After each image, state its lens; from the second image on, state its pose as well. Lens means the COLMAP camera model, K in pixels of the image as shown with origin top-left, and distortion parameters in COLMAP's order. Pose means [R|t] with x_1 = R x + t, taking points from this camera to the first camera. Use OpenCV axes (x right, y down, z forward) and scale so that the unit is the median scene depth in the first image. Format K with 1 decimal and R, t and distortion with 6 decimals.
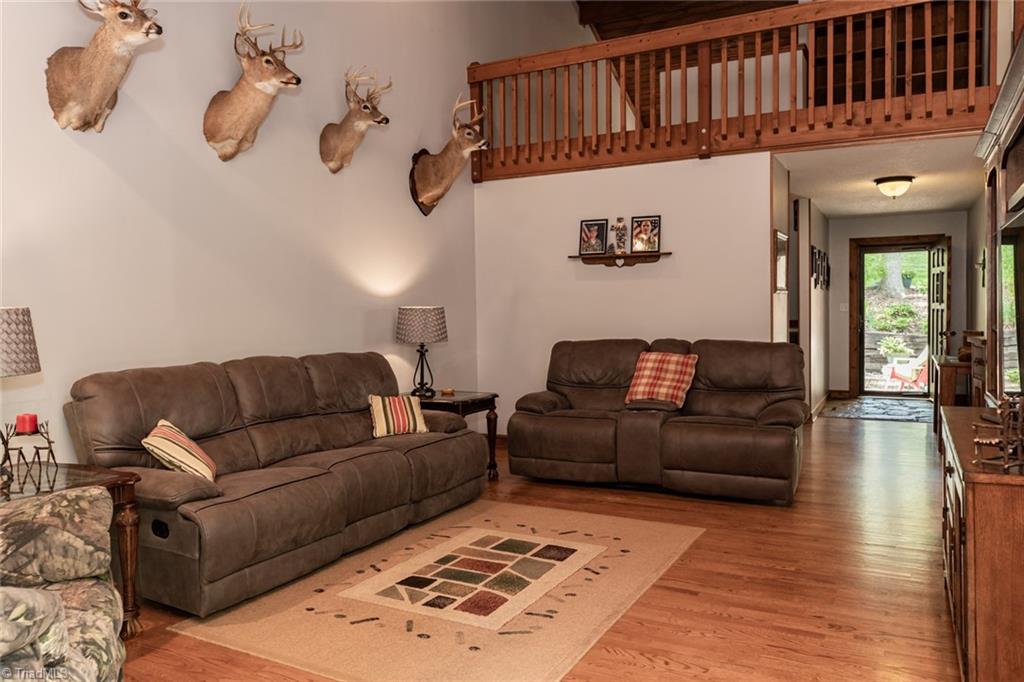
lens RADIAL K [[731.0, 0, 512.0], [0, 731.0, 341.0], [0, 0, 1]] dist [0.003404, 0.005803]
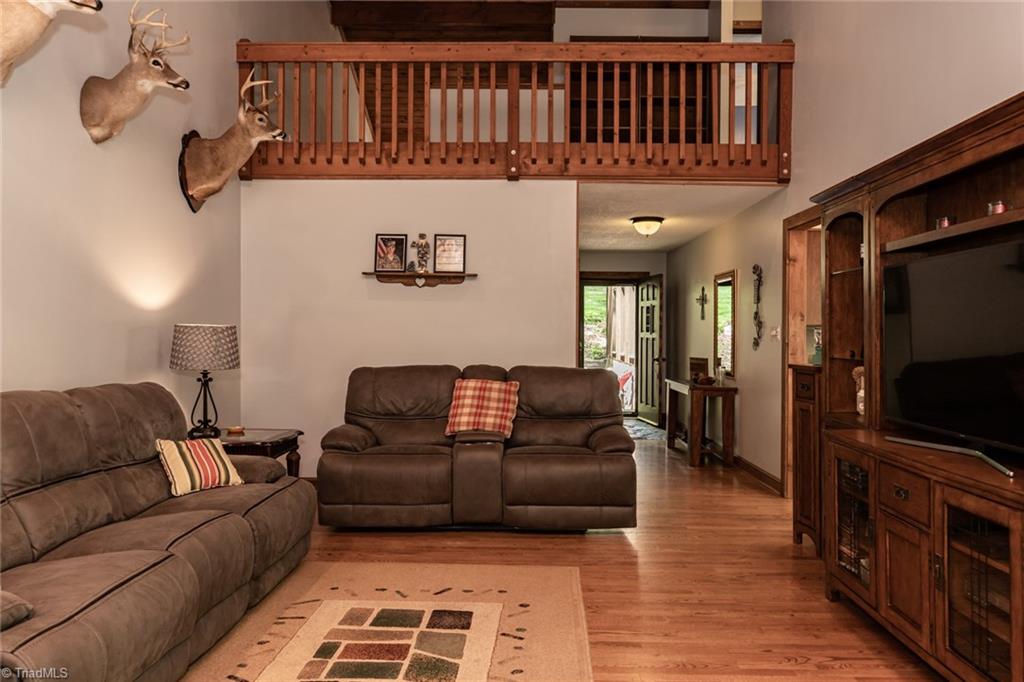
lens RADIAL K [[731.0, 0, 512.0], [0, 731.0, 341.0], [0, 0, 1]] dist [0.003404, 0.005803]
pose [[0.899290, 0.014988, 0.437096, -0.177682], [-0.000668, 0.999458, -0.032898, -0.003008], [-0.437352, 0.029293, 0.898813, 0.140799]]
